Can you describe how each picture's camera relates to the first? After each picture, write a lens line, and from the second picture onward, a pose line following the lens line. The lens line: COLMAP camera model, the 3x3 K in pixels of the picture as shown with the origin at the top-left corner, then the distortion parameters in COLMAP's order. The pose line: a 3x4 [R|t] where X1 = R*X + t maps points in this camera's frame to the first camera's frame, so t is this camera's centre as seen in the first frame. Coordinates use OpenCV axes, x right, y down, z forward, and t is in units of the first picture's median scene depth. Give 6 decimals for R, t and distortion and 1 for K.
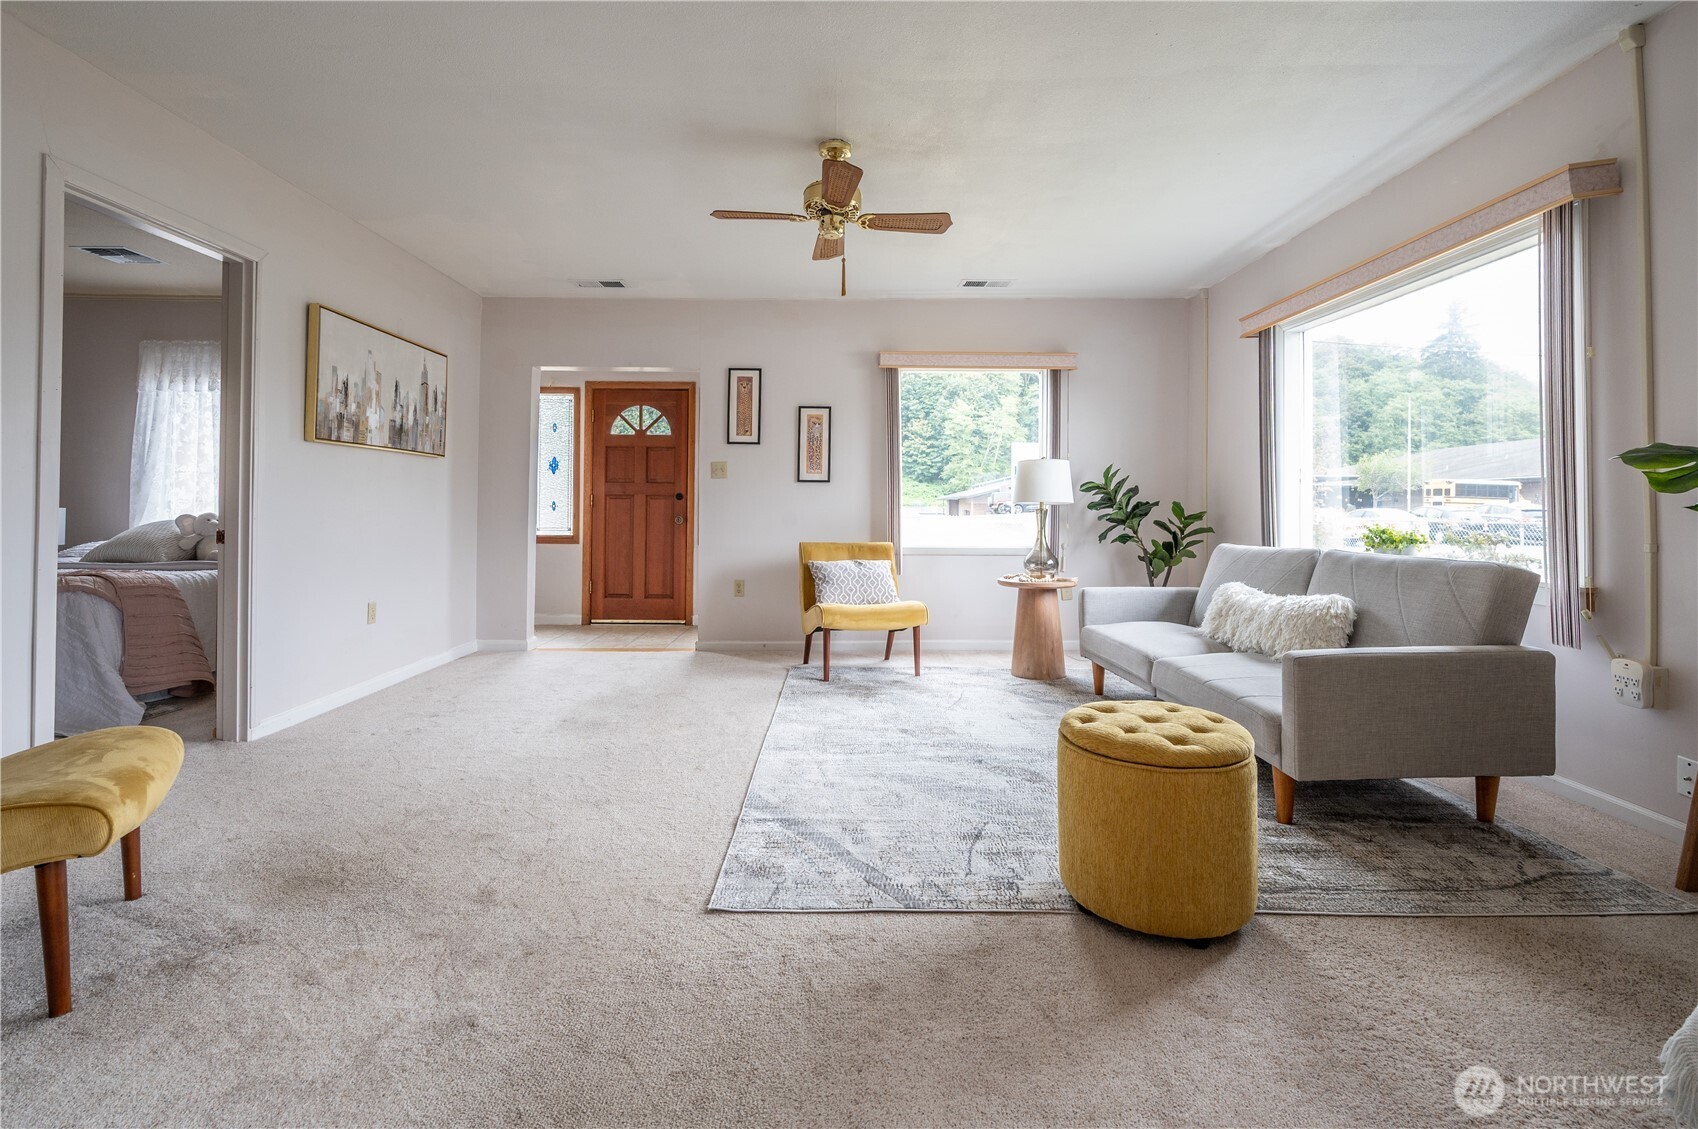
lens RADIAL K [[786.8, 0, 848.2], [0, 786.8, 501.8], [0, 0, 1]] dist [-0.001117, -0.000140]
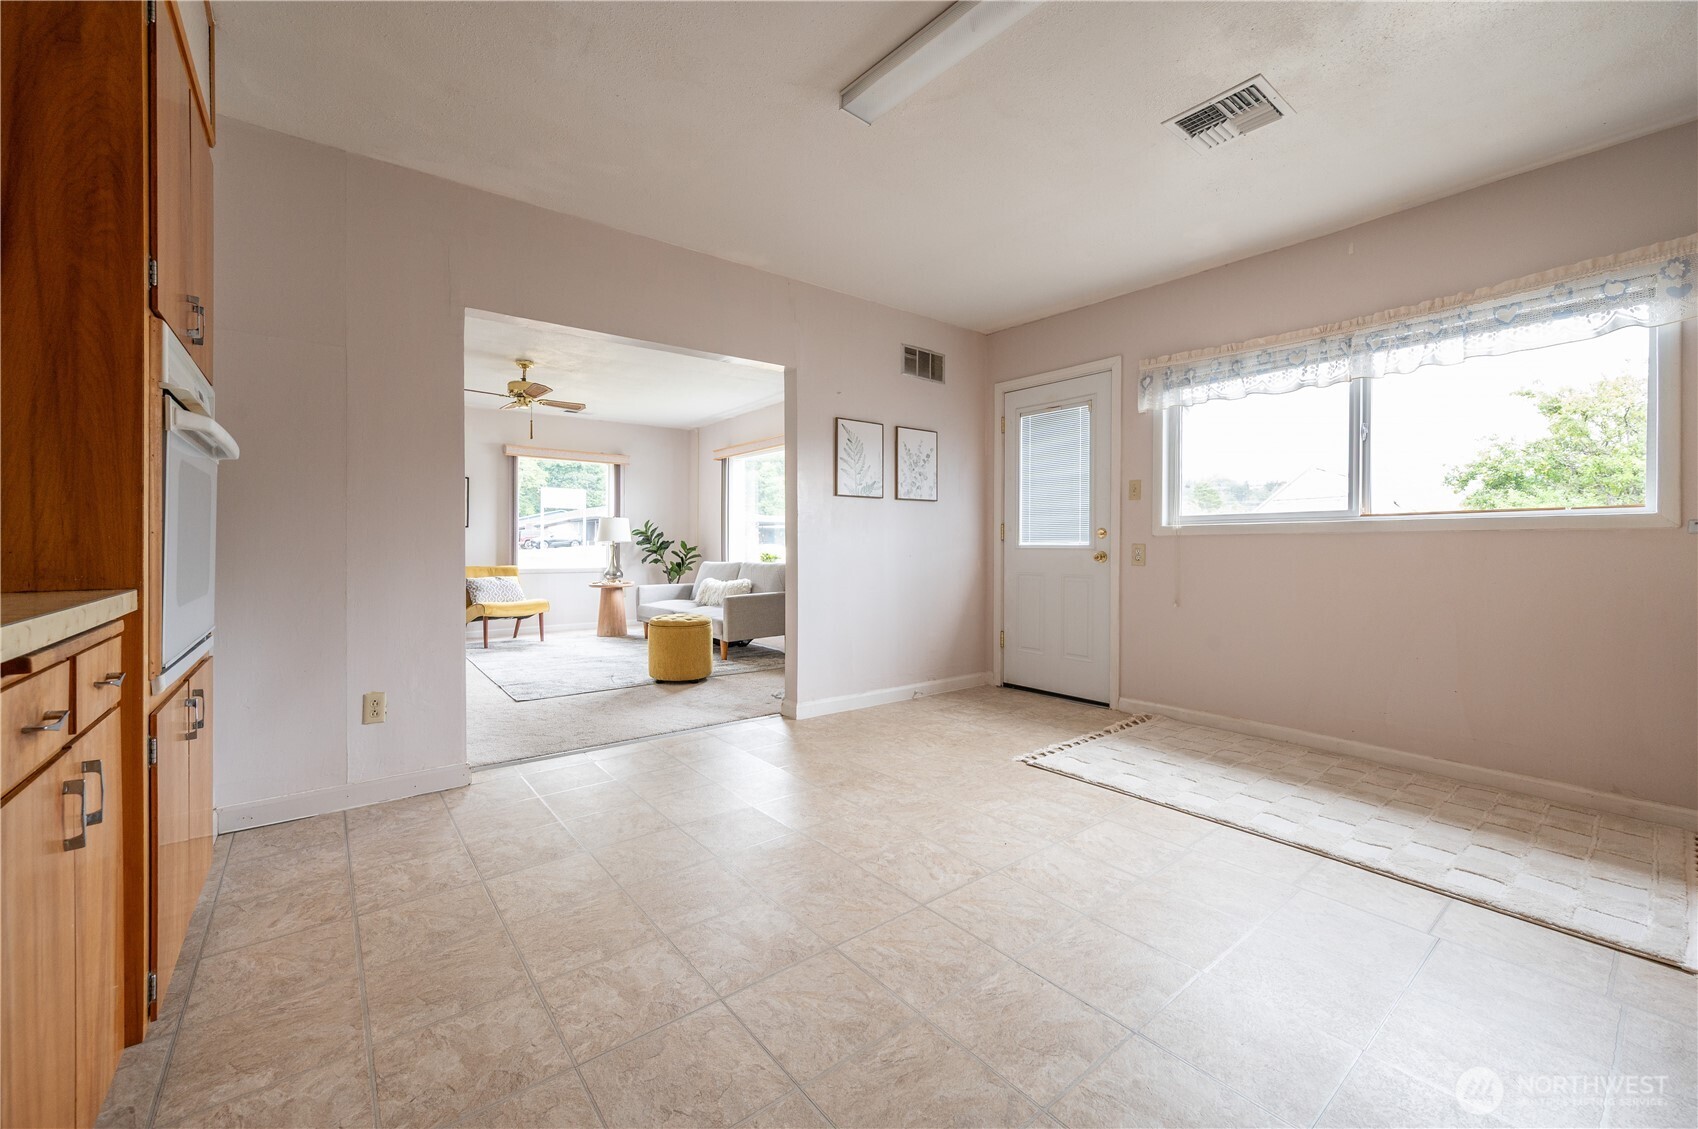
lens RADIAL K [[699.6, 0, 844.8], [0, 699.6, 547.6], [0, 0, 1]] dist [-0.000277, -0.000251]
pose [[0.805842, -0.002160, 0.592127, -0.277053], [-0.005459, 0.999924, 0.011077, -0.005031], [-0.592106, -0.012158, 0.805768, -0.611895]]
